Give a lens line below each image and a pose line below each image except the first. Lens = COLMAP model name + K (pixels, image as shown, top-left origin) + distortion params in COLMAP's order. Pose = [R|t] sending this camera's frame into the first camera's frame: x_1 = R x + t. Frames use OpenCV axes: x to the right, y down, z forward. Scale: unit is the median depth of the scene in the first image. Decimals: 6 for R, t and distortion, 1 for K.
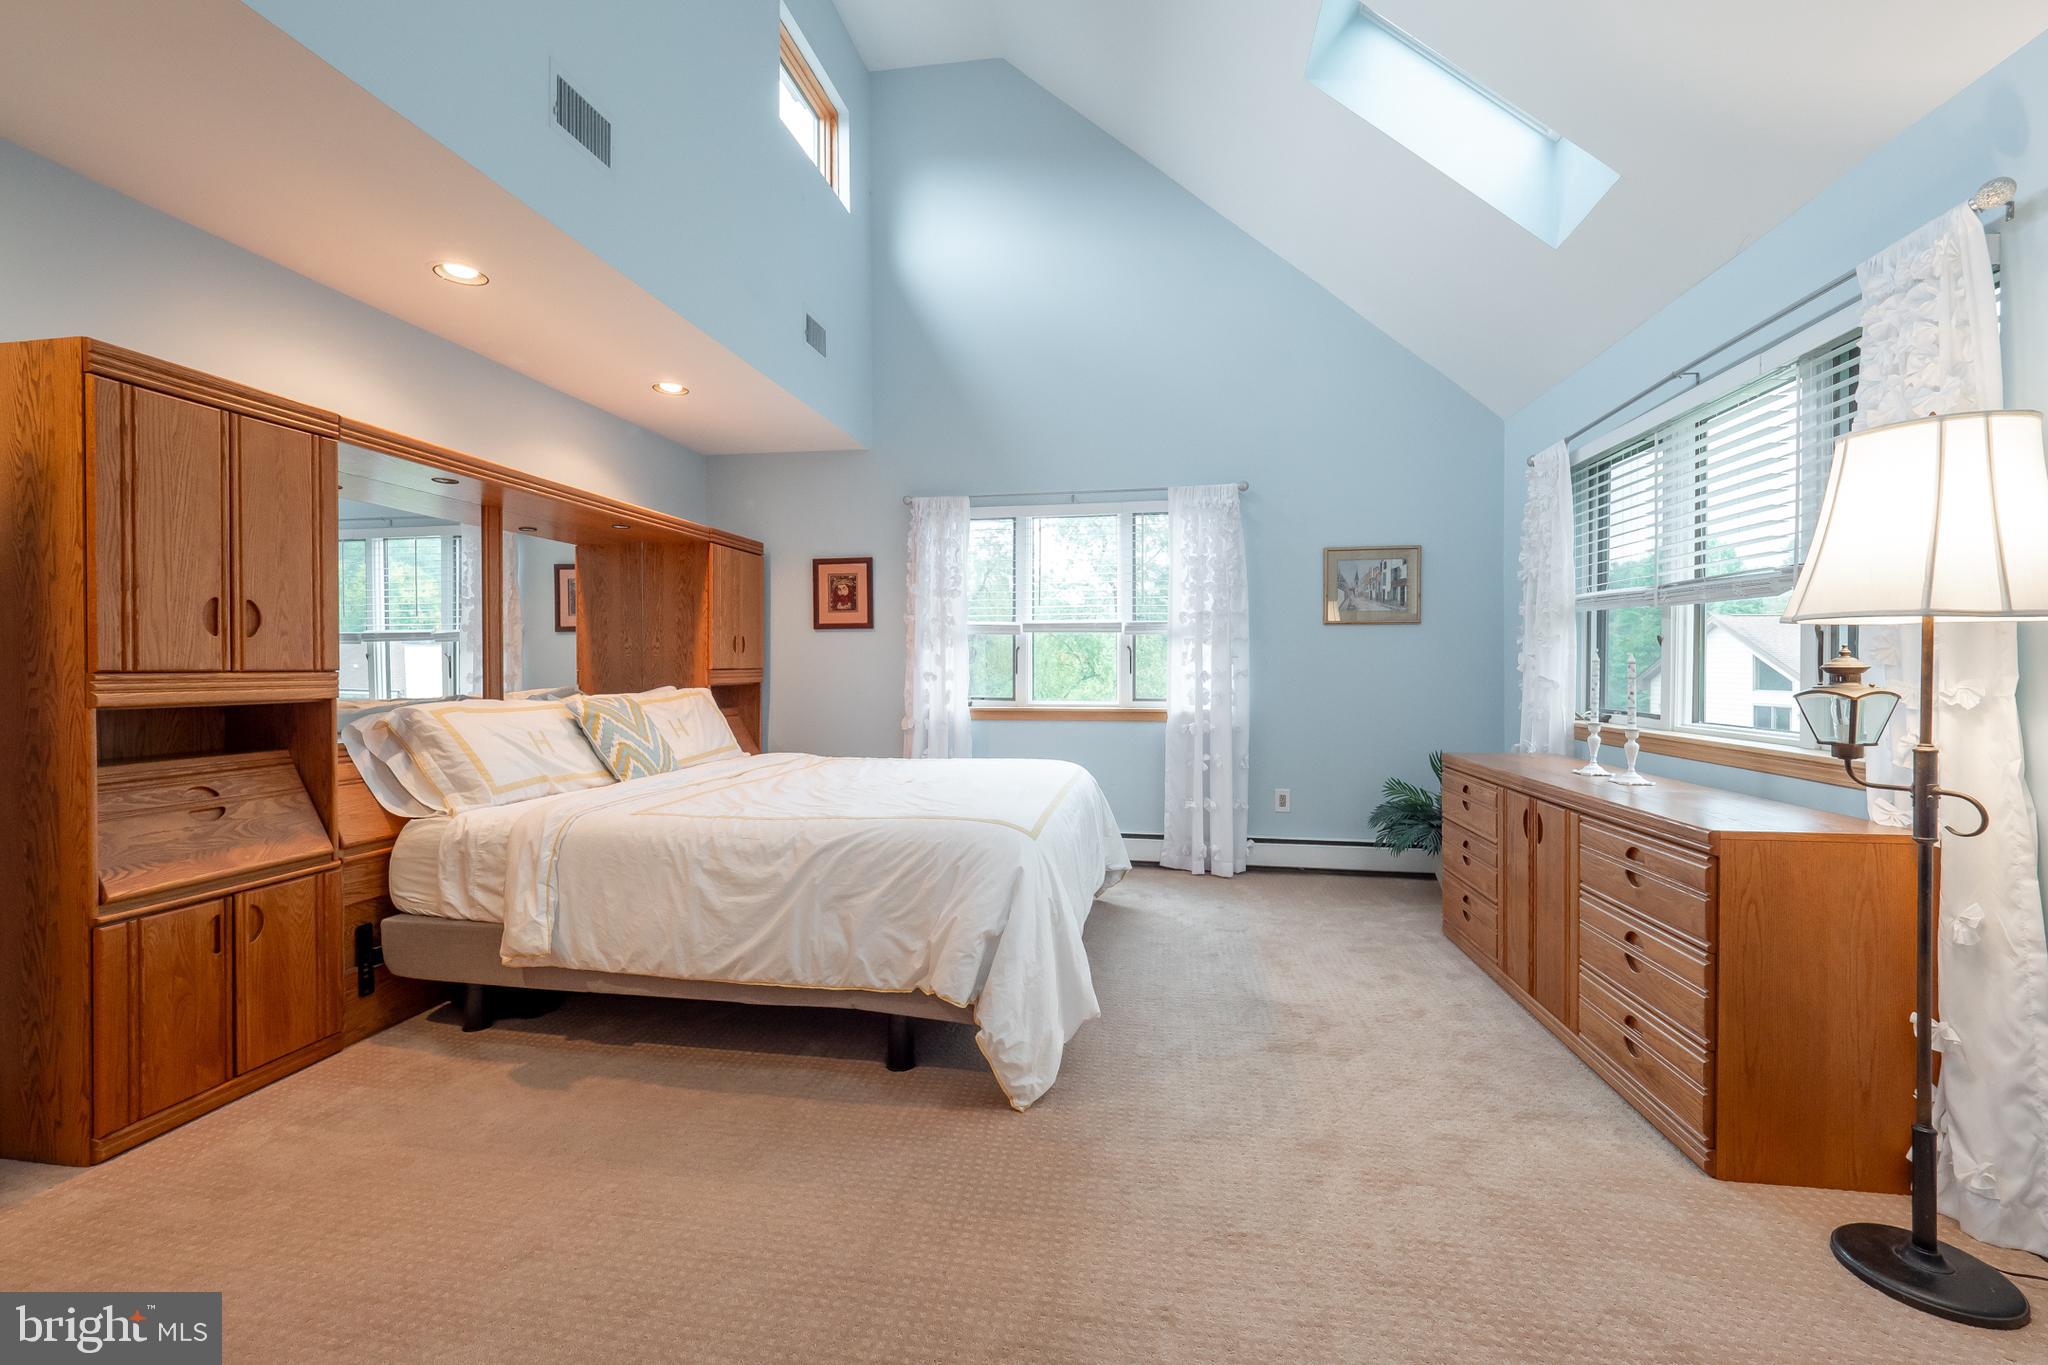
lens RADIAL K [[855.3, 0, 1018.5], [0, 855.3, 663.5], [0, 0, 1]] dist [0.016951, -0.000073]
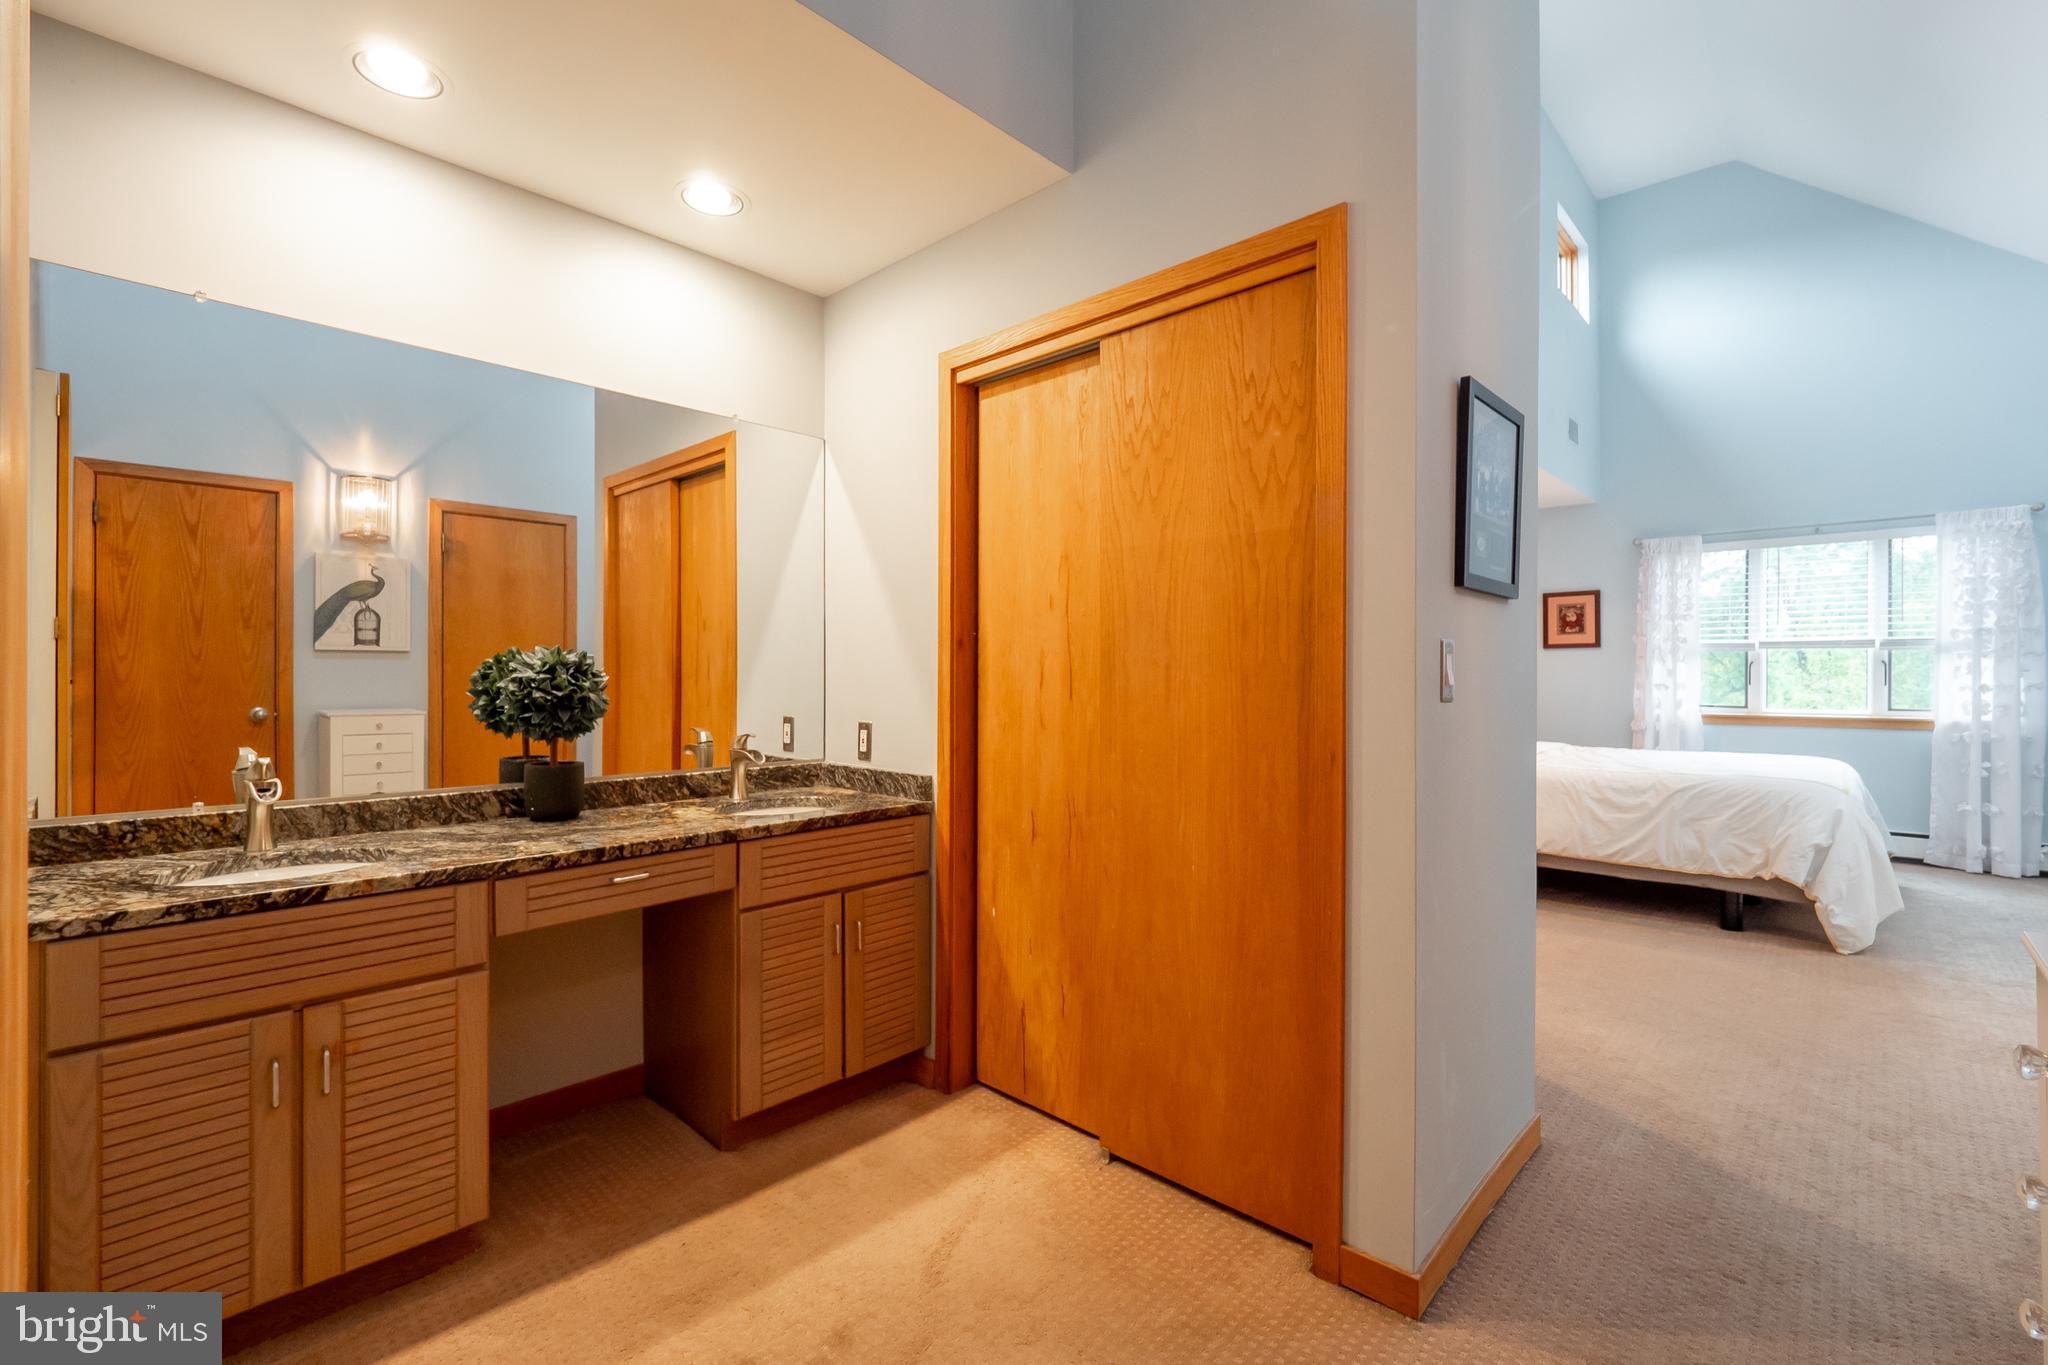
lens RADIAL K [[892.4, 0, 1020.0], [0, 892.4, 676.2], [0, 0, 1]] dist [-0.005812, 0.000713]
pose [[0.833307, 0.002254, -0.552805, -0.172300], [0.001304, 0.999981, 0.006043, -0.009056], [0.552808, -0.005756, 0.833289, -0.584649]]
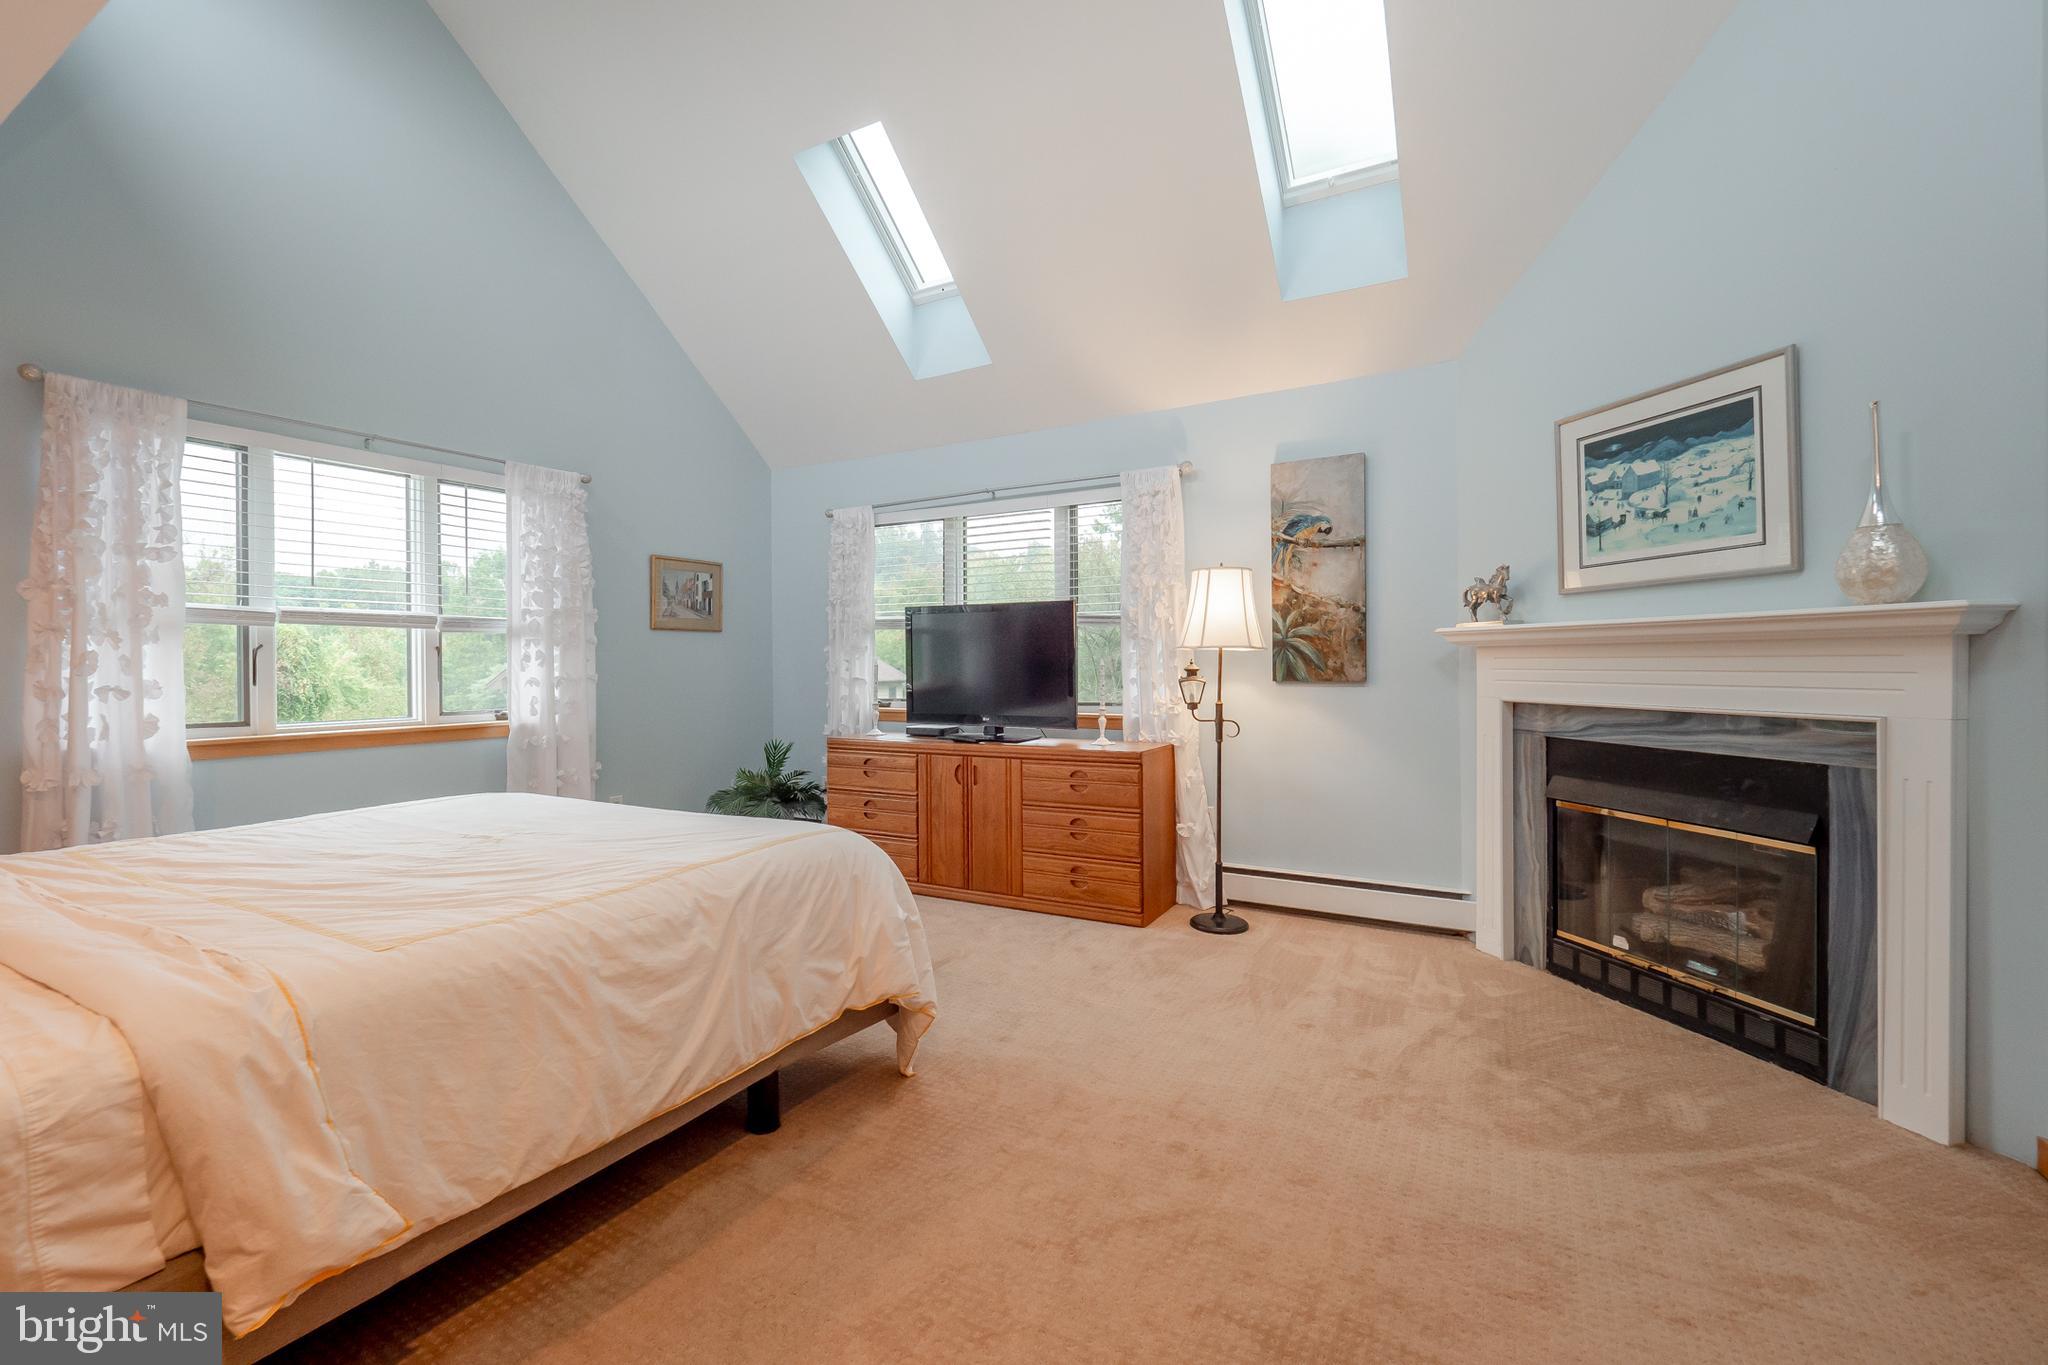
lens RADIAL K [[862.6, 0, 1014.0], [0, 862.6, 666.8], [0, 0, 1]] dist [-0.002509, -0.000179]
pose [[0.343858, -0.004896, 0.939009, -0.461793], [0.001705, 0.999988, 0.004589, -0.004676], [-0.939020, 0.000023, 0.343862, 0.237704]]
